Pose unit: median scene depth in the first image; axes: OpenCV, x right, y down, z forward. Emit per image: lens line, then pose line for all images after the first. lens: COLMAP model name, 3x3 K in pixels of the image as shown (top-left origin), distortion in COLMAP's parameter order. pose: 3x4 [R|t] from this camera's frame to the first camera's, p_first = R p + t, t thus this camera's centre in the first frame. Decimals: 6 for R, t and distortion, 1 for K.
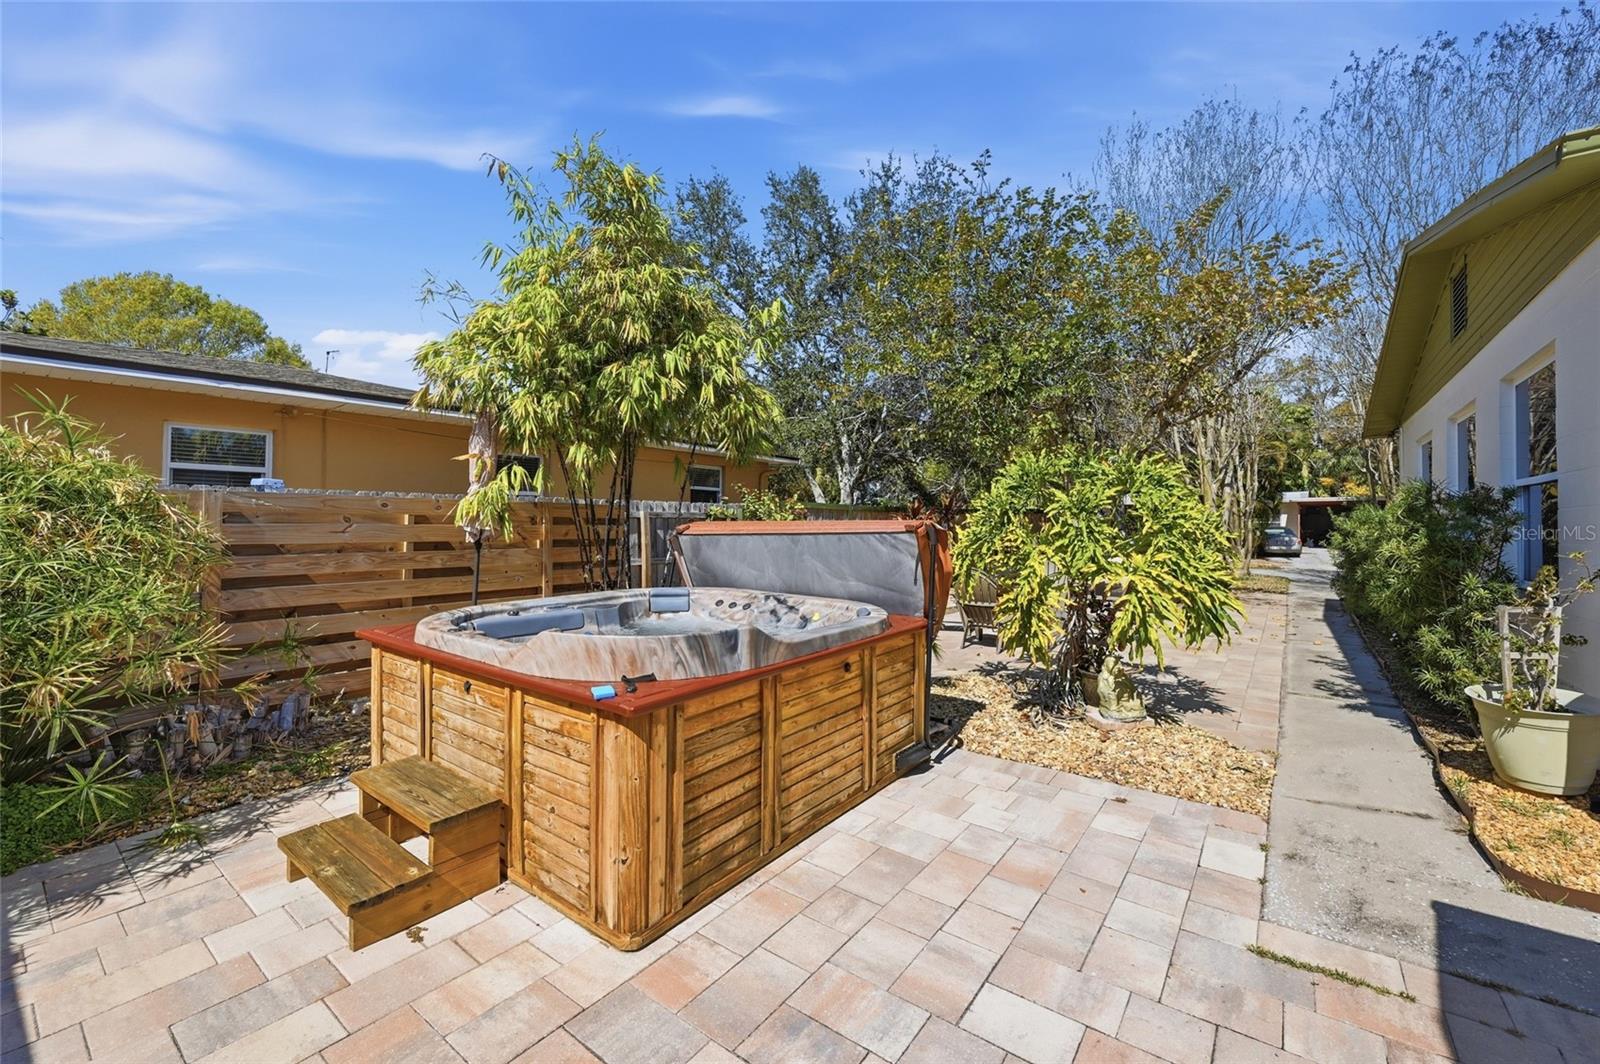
lens RADIAL K [[632.5, 0, 817.8], [0, 632.5, 526.5], [0, 0, 1]] dist [0.006380, -0.000417]
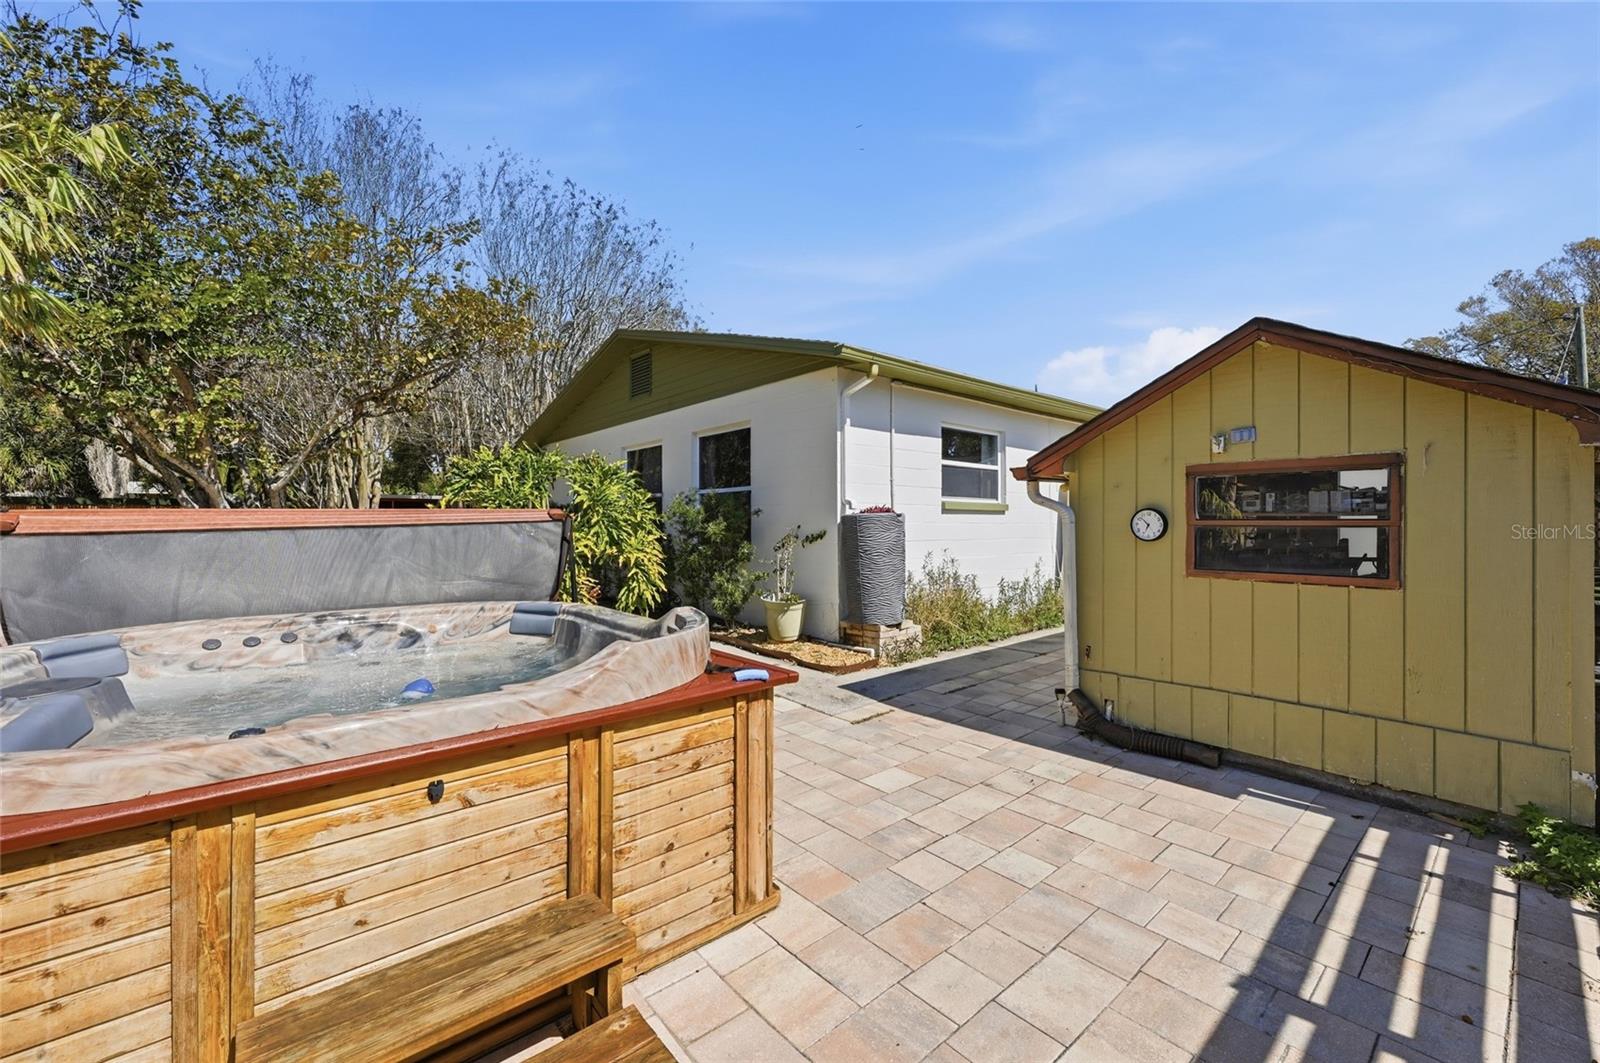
lens RADIAL K [[632.5, 0, 798.0], [0, 632.5, 524.3], [0, 0, 1]] dist [0.006380, -0.000417]
pose [[0.233237, -0.009130, 0.972377, -0.960792], [0.006421, 0.999949, 0.007849, 0.010761], [-0.972399, 0.004413, 0.233284, 0.513467]]
